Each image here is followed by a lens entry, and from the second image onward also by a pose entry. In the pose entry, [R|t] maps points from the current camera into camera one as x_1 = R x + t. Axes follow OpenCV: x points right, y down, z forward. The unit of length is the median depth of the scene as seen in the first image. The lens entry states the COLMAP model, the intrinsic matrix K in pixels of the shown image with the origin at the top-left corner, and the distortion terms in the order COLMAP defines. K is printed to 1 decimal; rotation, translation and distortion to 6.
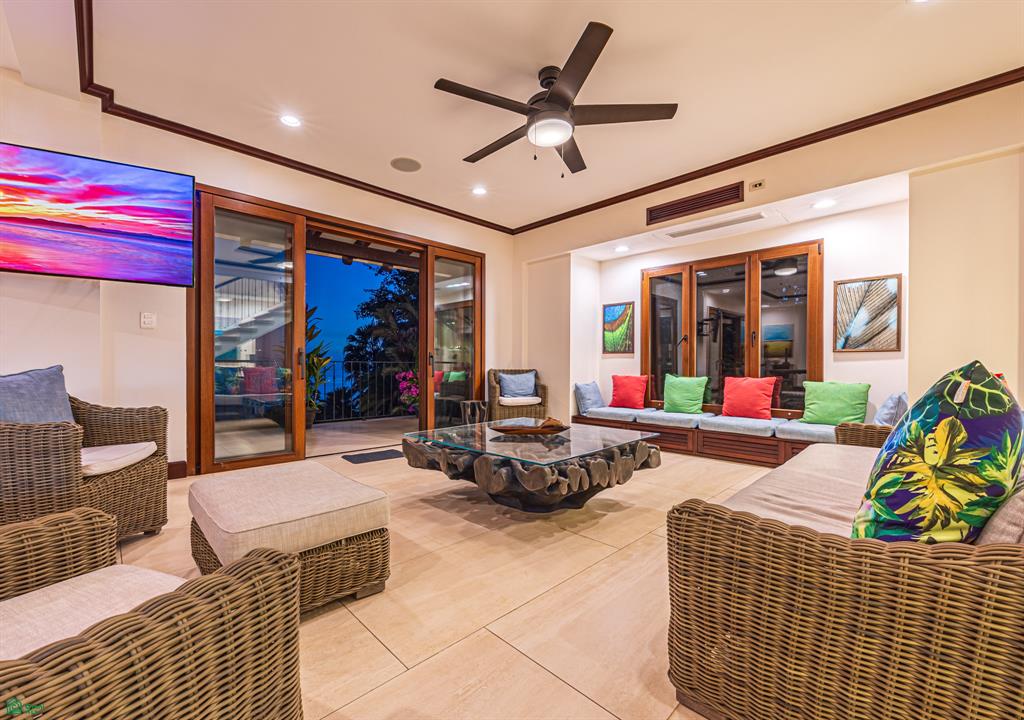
lens RADIAL K [[418.3, 0, 507.4], [0, 418.3, 366.1], [0, 0, 1]] dist [0.001155, 0.000039]
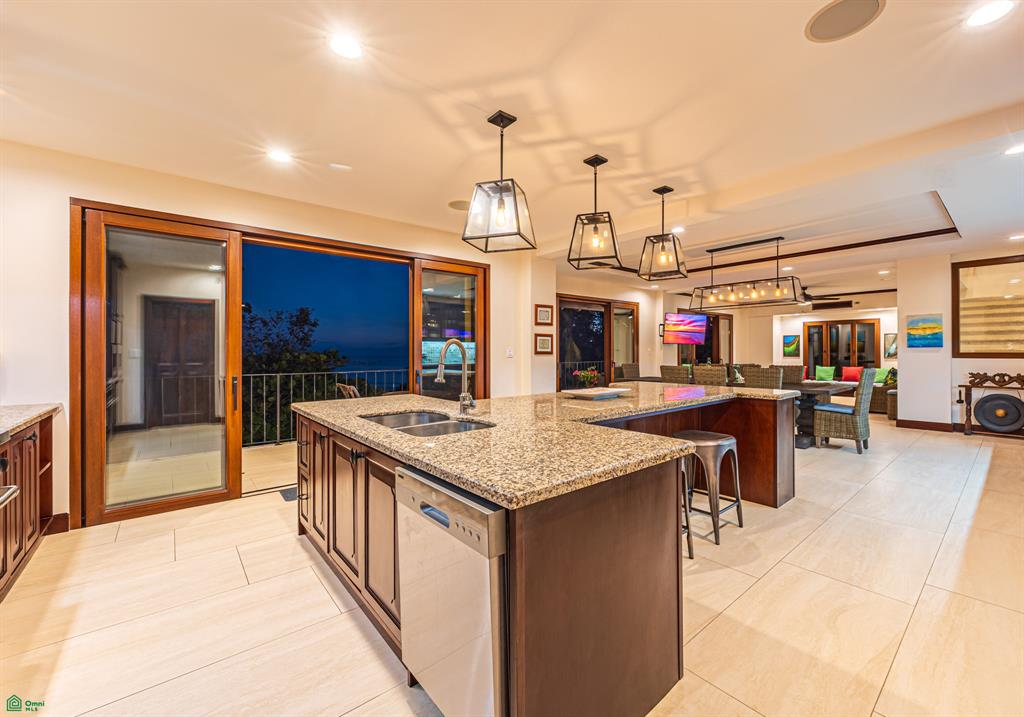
lens RADIAL K [[425.0, 0, 515.9], [0, 425.0, 352.7], [0, 0, 1]] dist [-0.021686, -0.000233]
pose [[0.996227, -0.007290, -0.086479, -1.185324], [0.007465, 0.999971, 0.001707, -0.074987], [0.086464, -0.002346, 0.996252, -1.648824]]
